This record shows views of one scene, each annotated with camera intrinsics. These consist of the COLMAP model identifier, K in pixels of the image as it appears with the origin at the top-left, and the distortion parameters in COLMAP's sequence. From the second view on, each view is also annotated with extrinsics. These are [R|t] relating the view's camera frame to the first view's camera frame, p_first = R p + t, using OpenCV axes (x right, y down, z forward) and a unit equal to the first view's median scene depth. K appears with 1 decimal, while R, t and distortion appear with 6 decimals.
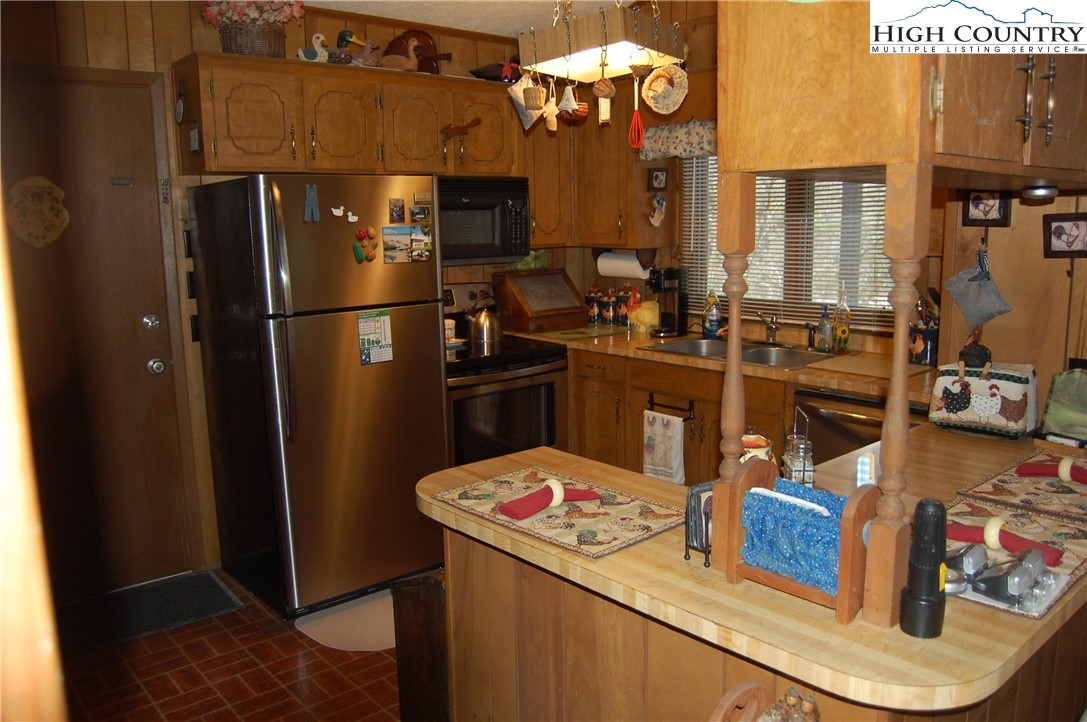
lens RADIAL K [[825.7, 0, 546.9], [0, 825.7, 360.9], [0, 0, 1]] dist [-0.076044, 0.013691]
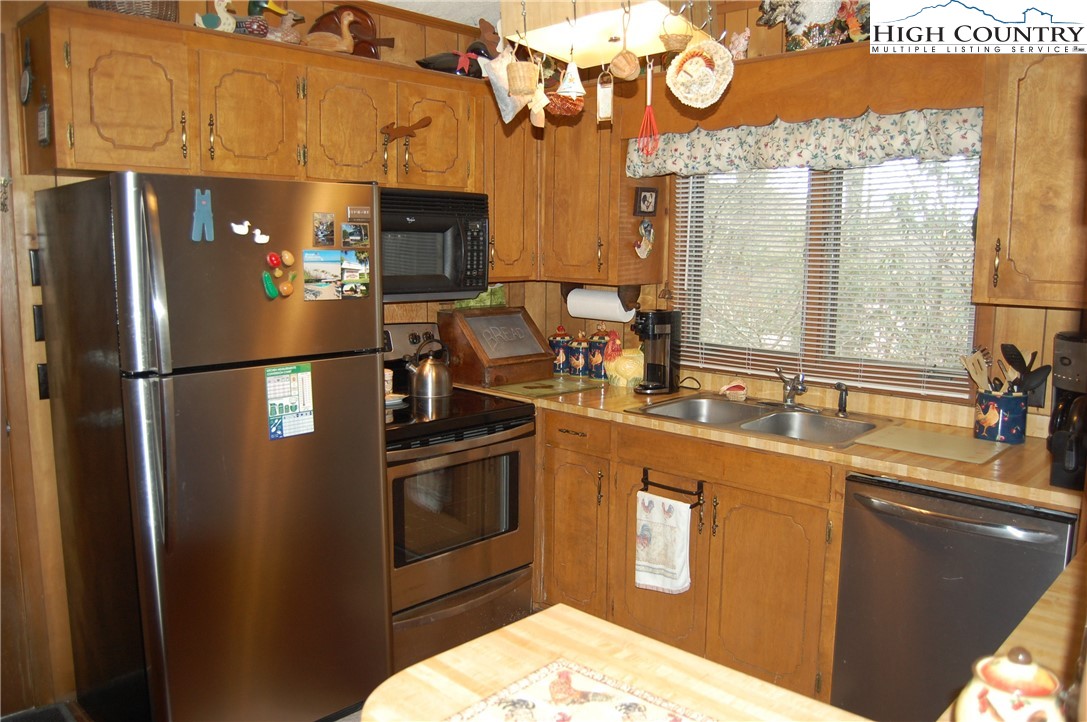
lens RADIAL K [[825.7, 0, 539.2], [0, 825.7, 358.6], [0, 0, 1]] dist [-0.076044, 0.013691]
pose [[0.995894, 0.013373, 0.089534, -0.049284], [-0.010076, 0.999258, -0.037165, -0.037979], [-0.089964, 0.036111, 0.995290, 0.231612]]
